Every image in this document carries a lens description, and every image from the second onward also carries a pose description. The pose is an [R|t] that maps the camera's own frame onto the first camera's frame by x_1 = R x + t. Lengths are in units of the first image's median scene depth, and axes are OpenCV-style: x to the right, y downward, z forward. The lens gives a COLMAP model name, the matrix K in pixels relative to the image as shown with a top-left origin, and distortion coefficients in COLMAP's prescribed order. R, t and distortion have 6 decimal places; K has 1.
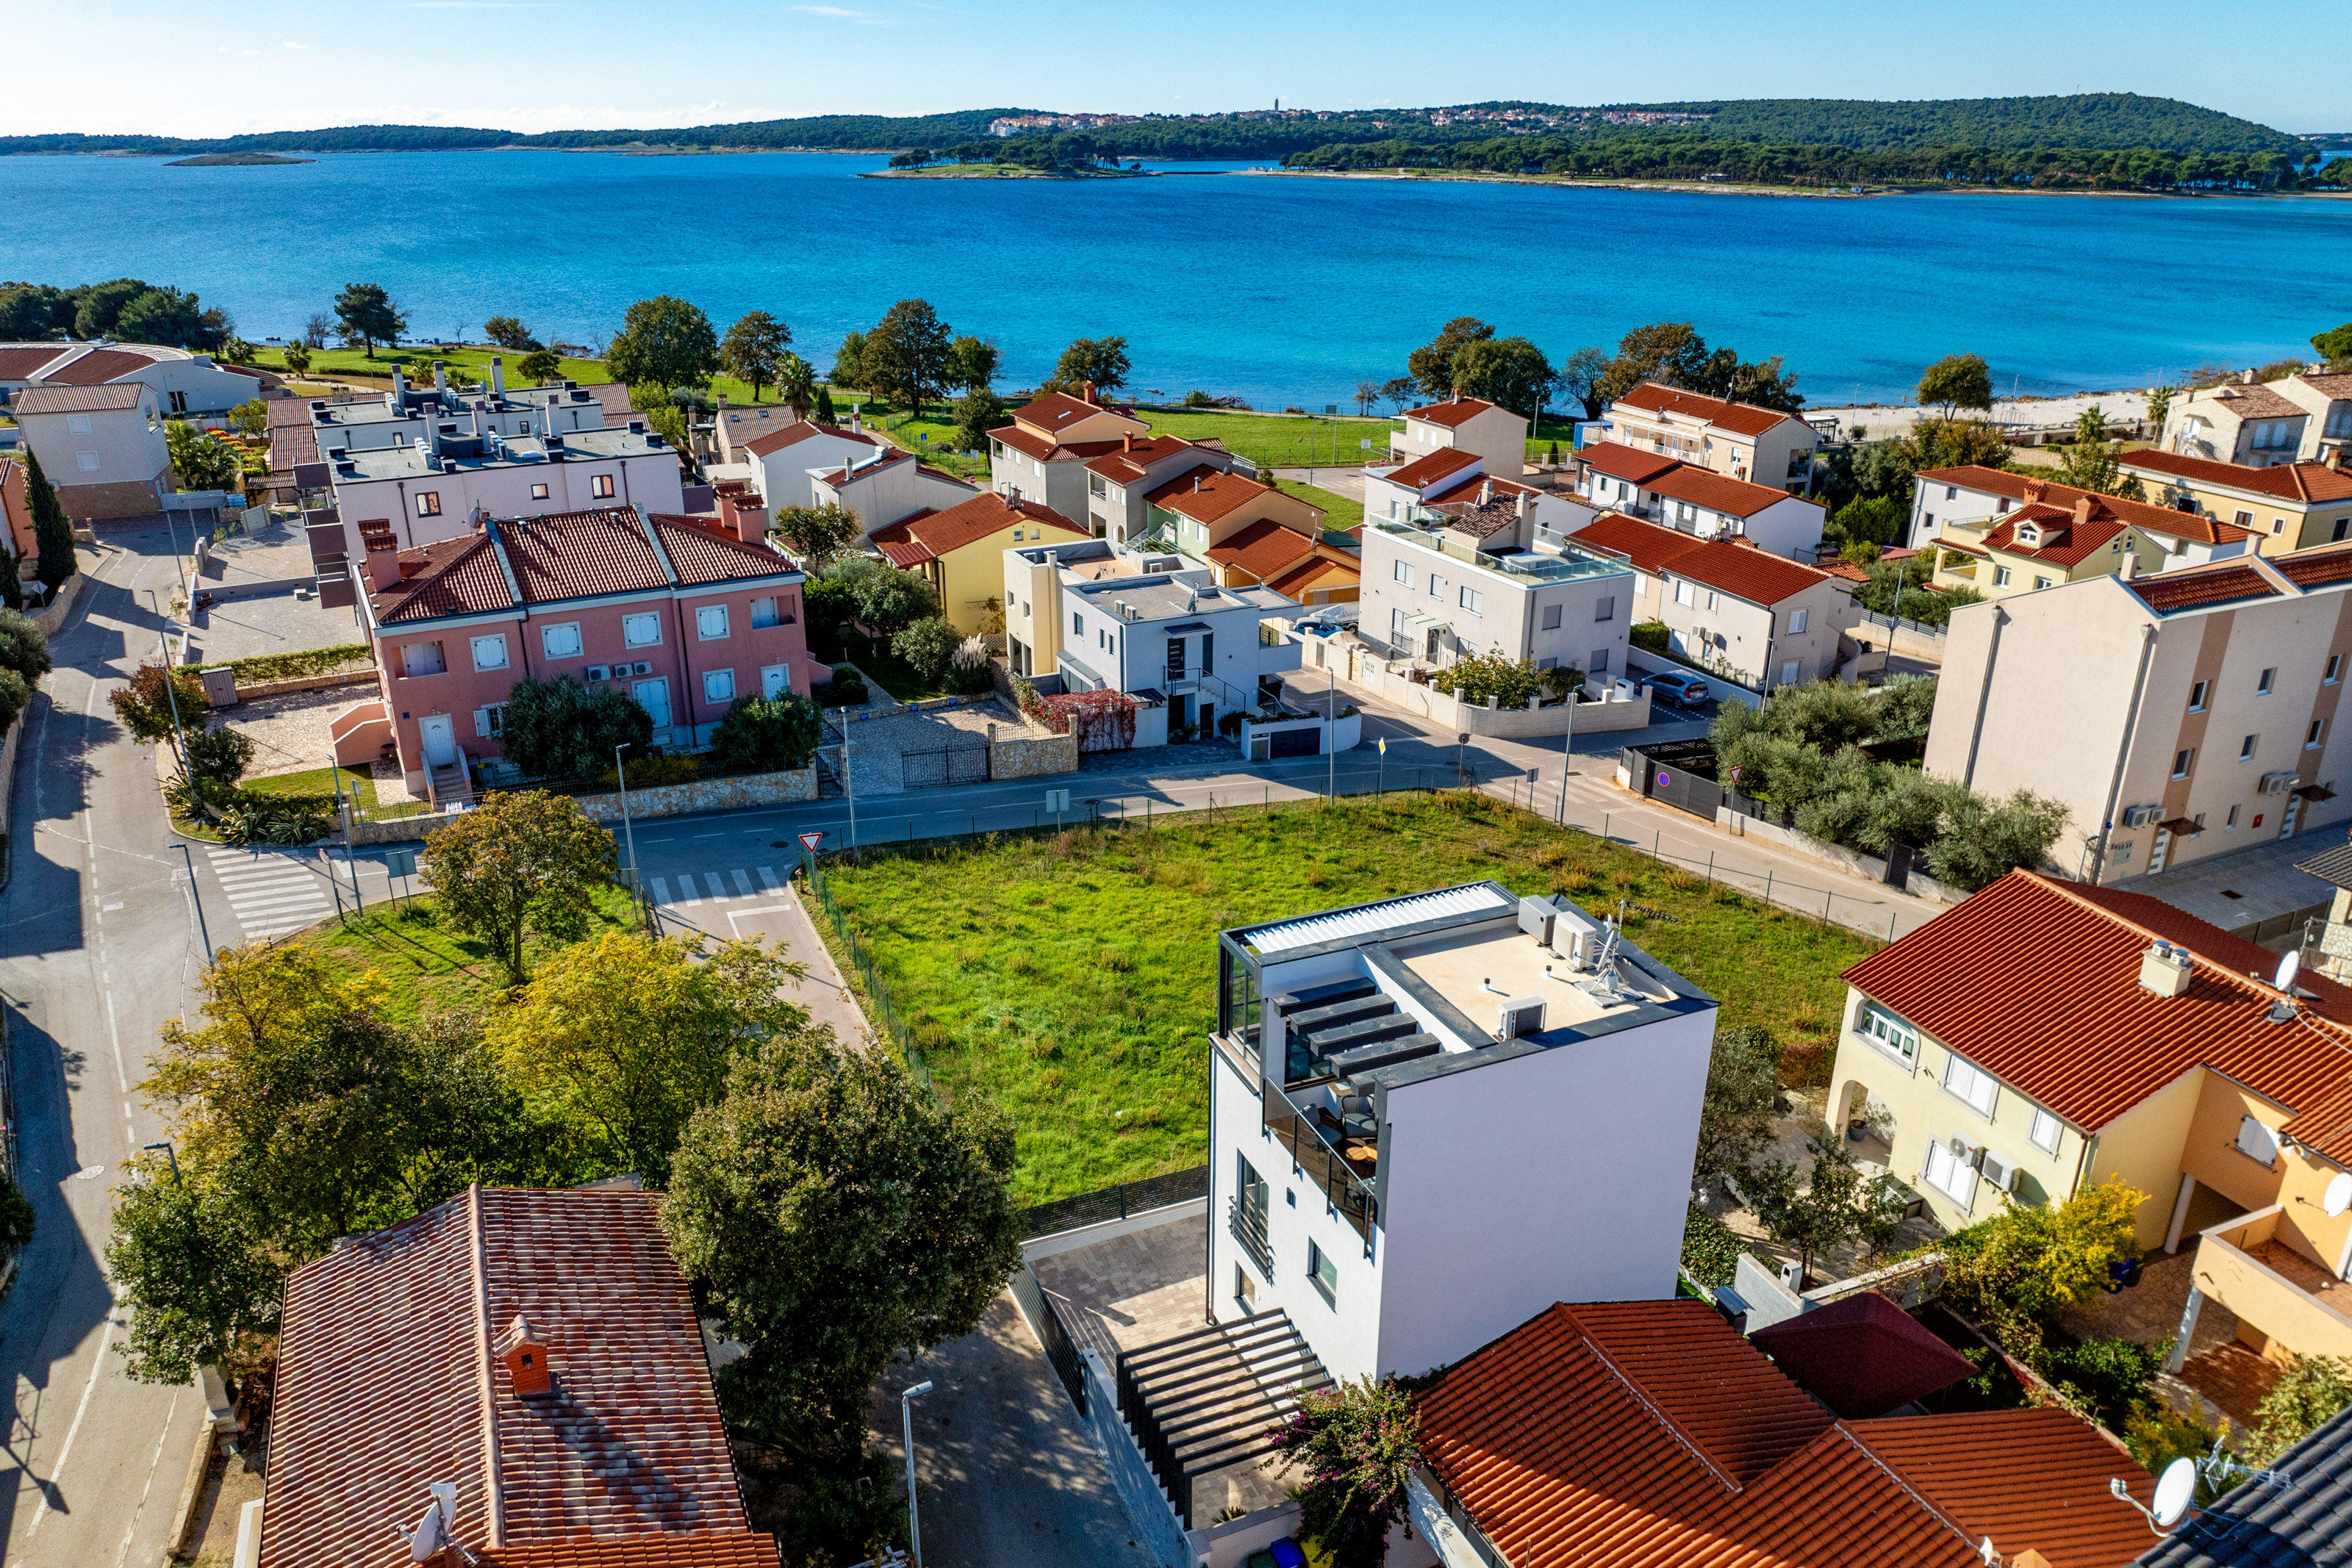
lens RADIAL K [[1674.1, 0, 1176.0], [0, 1674.1, 784.0], [0, 0, 1]] dist [-0.001754, 0.000698]
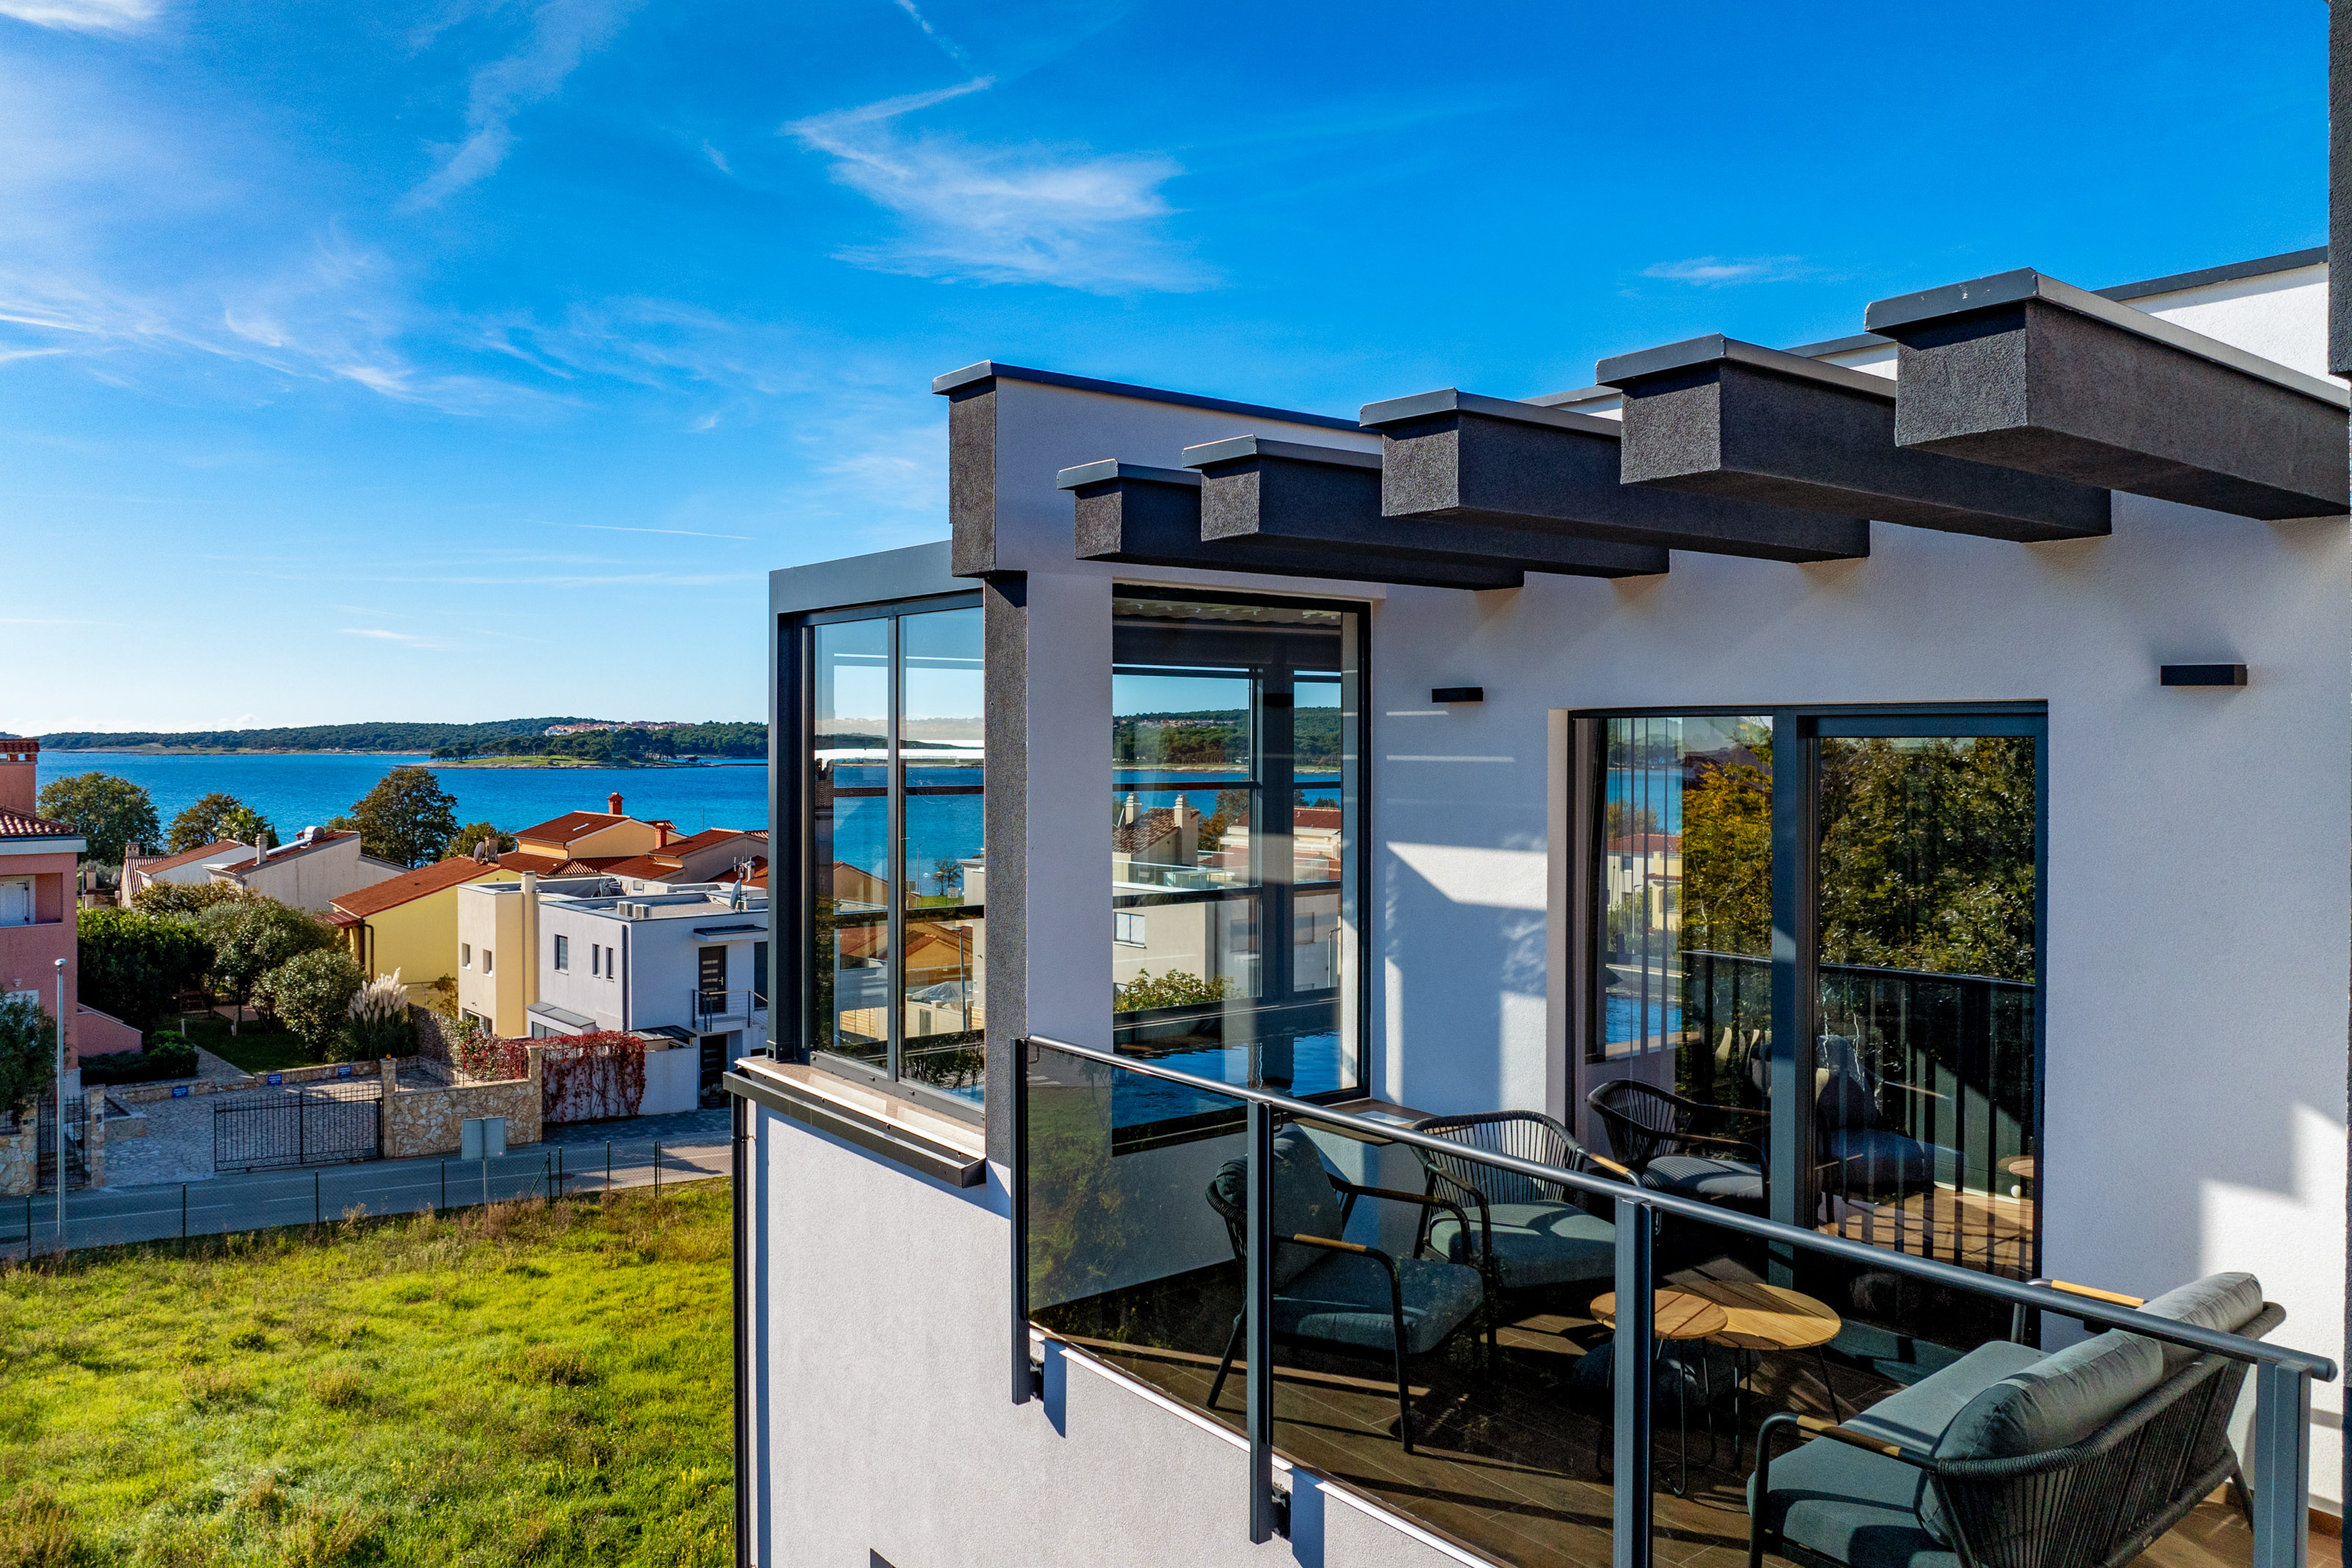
lens RADIAL K [[1678.3, 0, 1169.3], [0, 1678.3, 743.7], [0, 0, 1]] dist [-0.038417, 0.007560]
pose [[0.968009, 0.000111, 0.250914, 0.009048], [0.092321, 0.929693, -0.356578, 0.090159], [-0.233313, 0.368336, 0.899941, 0.343913]]
